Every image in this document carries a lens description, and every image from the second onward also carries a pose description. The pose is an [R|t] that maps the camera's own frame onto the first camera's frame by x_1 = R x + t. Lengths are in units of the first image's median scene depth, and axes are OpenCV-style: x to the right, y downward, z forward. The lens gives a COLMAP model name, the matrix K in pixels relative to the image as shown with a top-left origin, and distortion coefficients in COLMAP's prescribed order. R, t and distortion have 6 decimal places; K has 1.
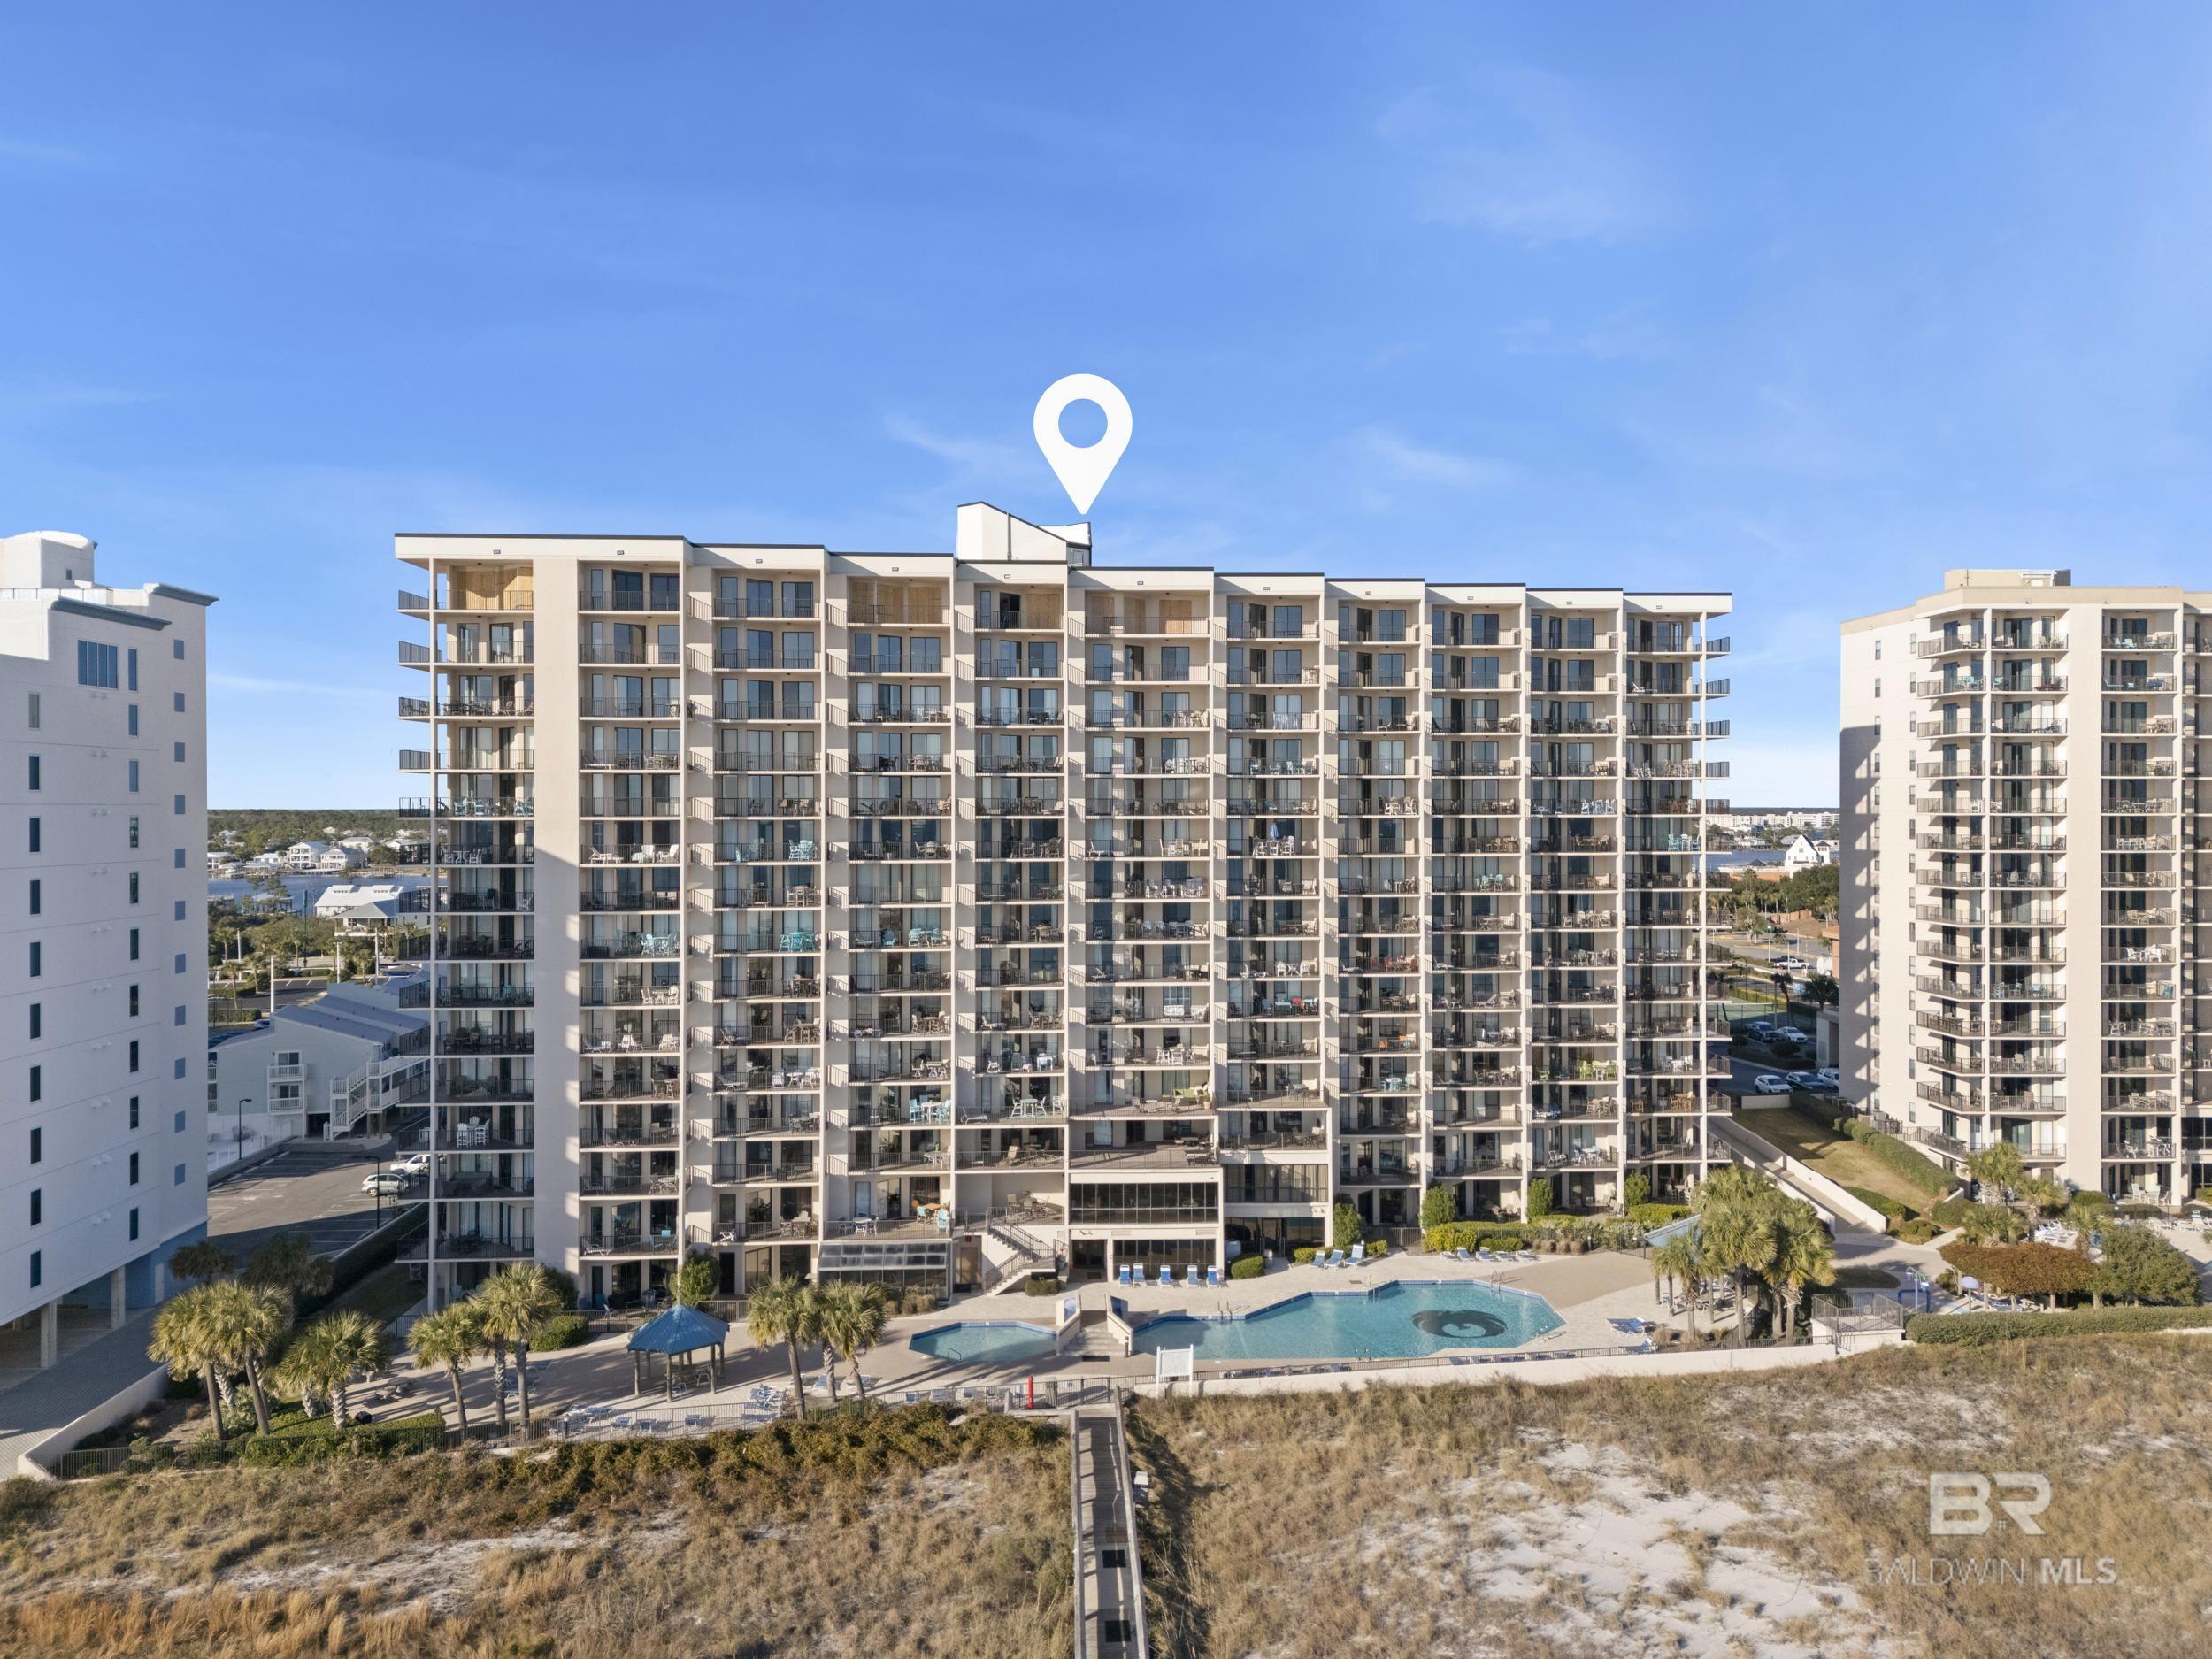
lens RADIAL K [[1643.7, 0, 1106.0], [0, 1643.7, 829.5], [0, 0, 1]] dist [0.033845, -0.007757]
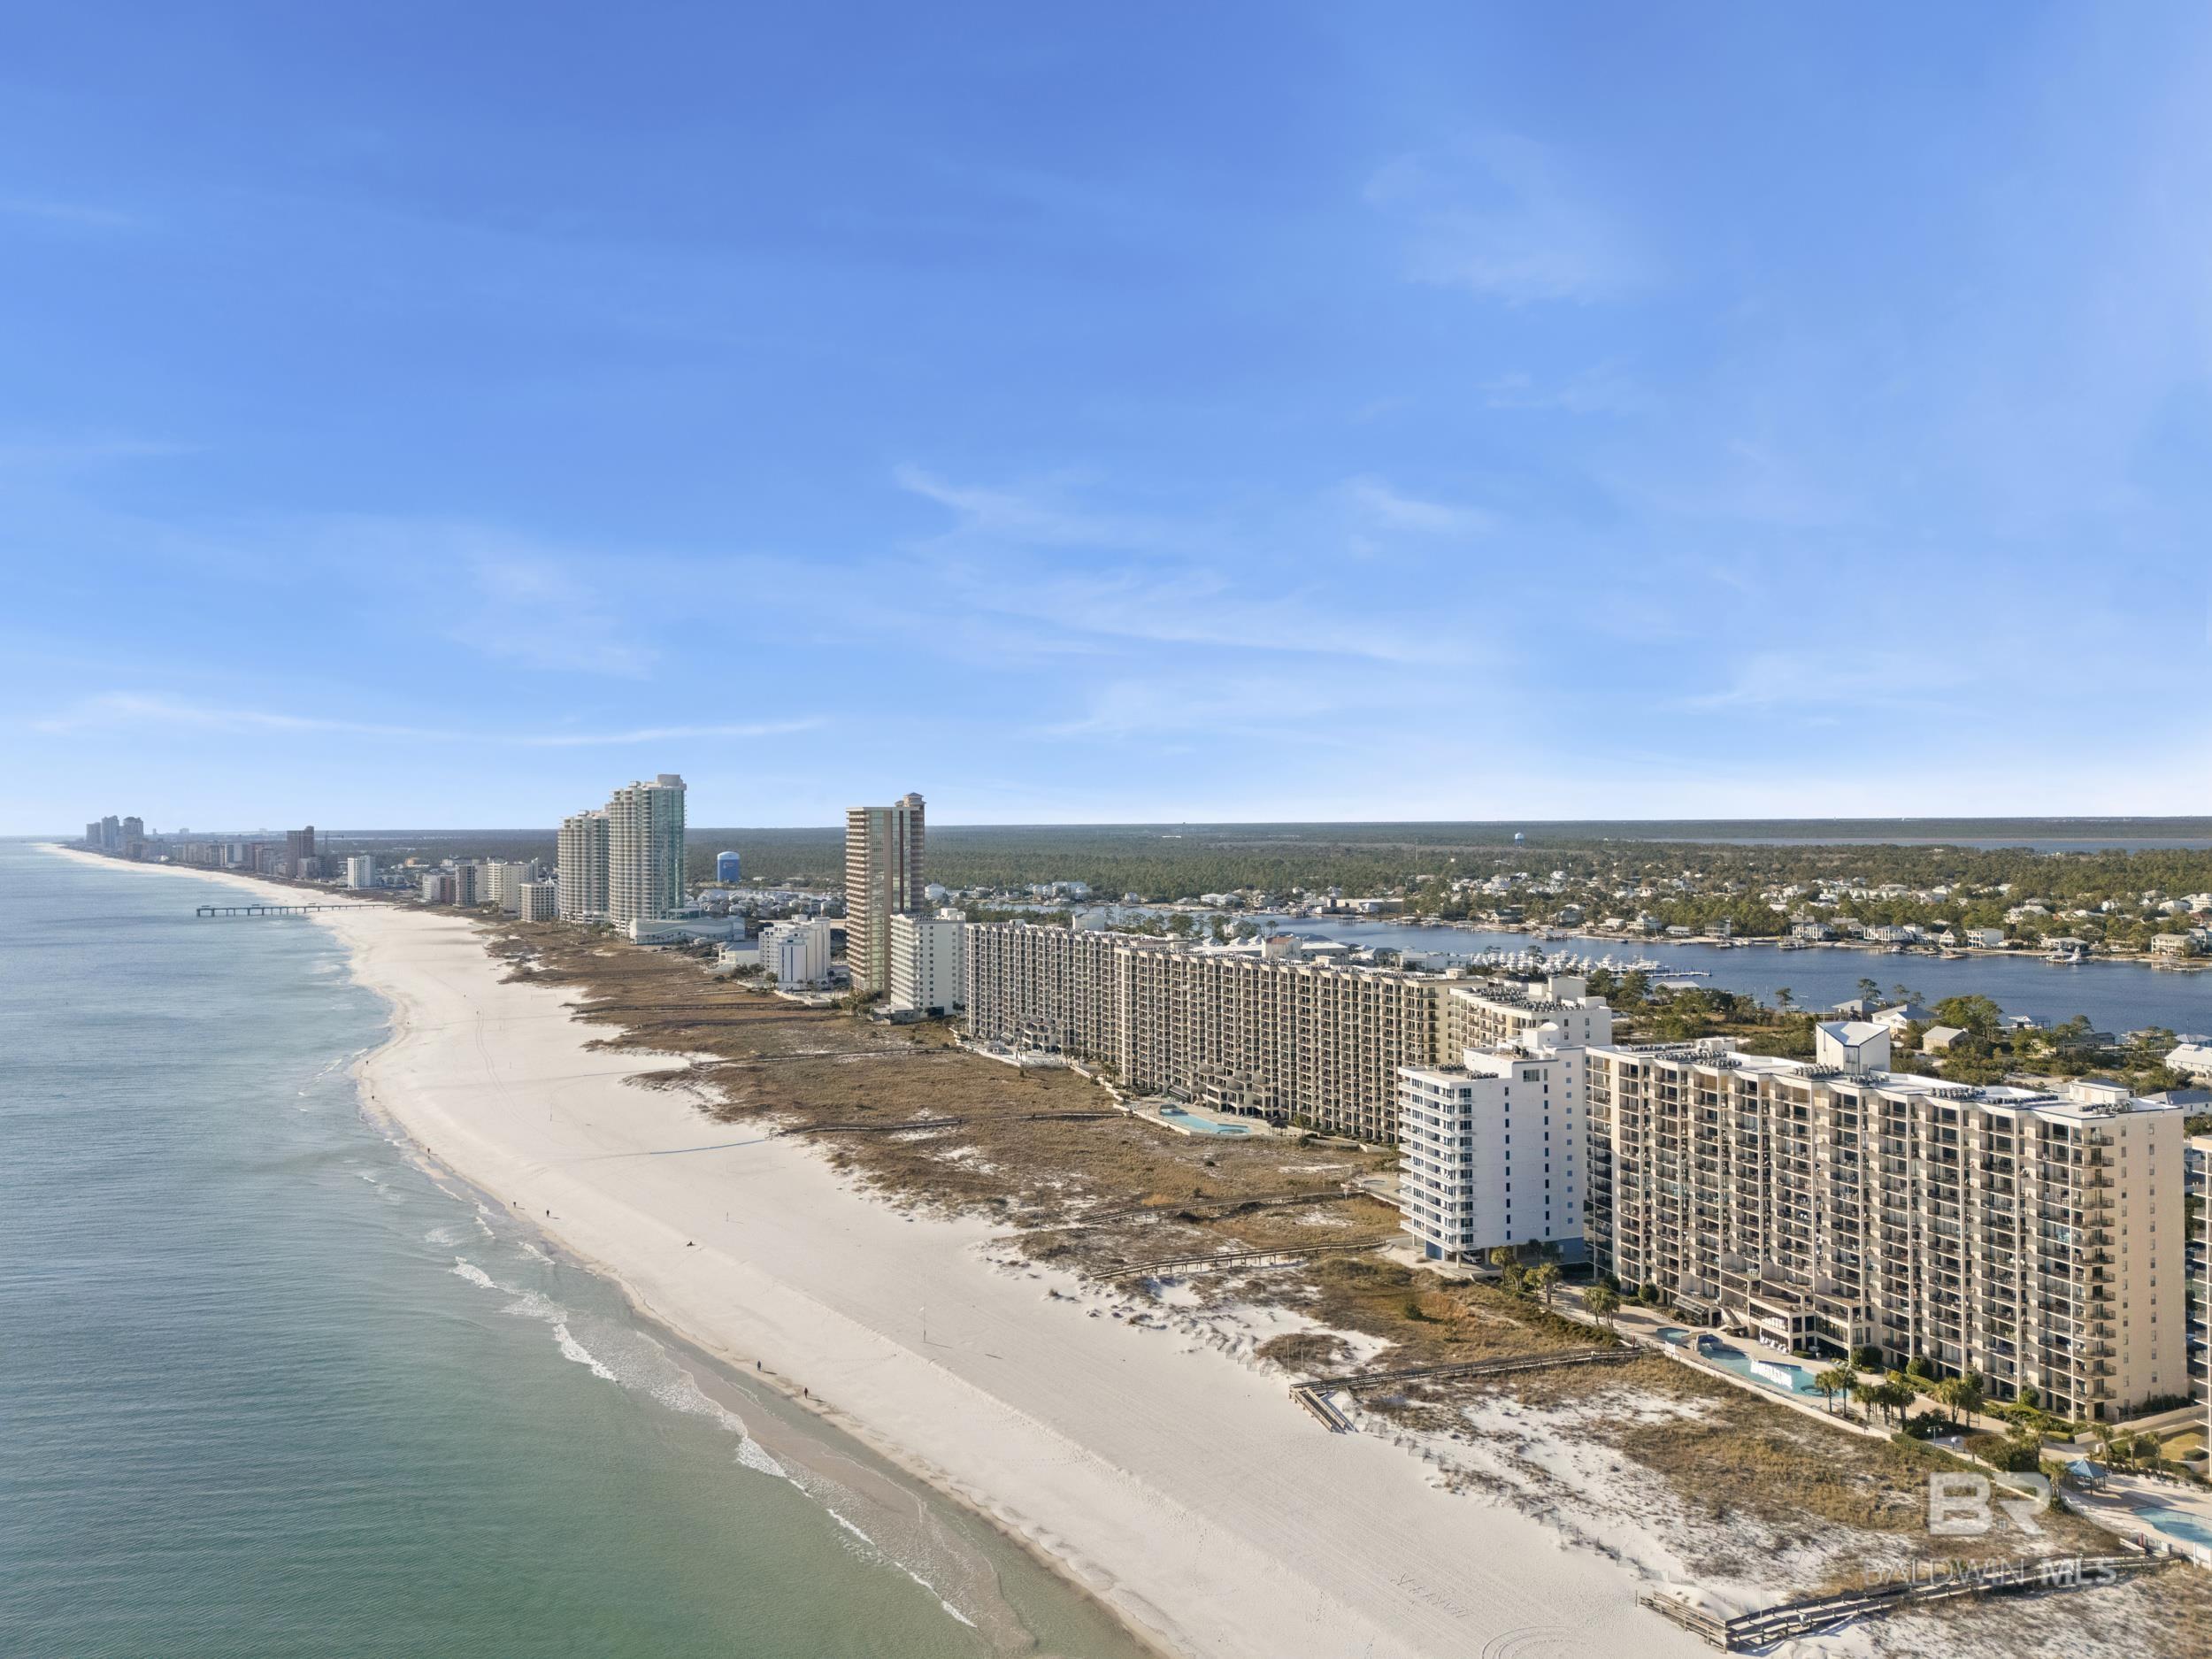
lens RADIAL K [[1539.9, 0, 1106.0], [0, 1539.9, 829.5], [0, 0, 1]] dist [0.039479, 0.000470]
pose [[0.284916, -0.001672, -0.958551, 2.212769], [-0.004715, 0.999984, -0.003146, -0.577081], [0.958541, 0.005416, 0.284903, -0.815552]]
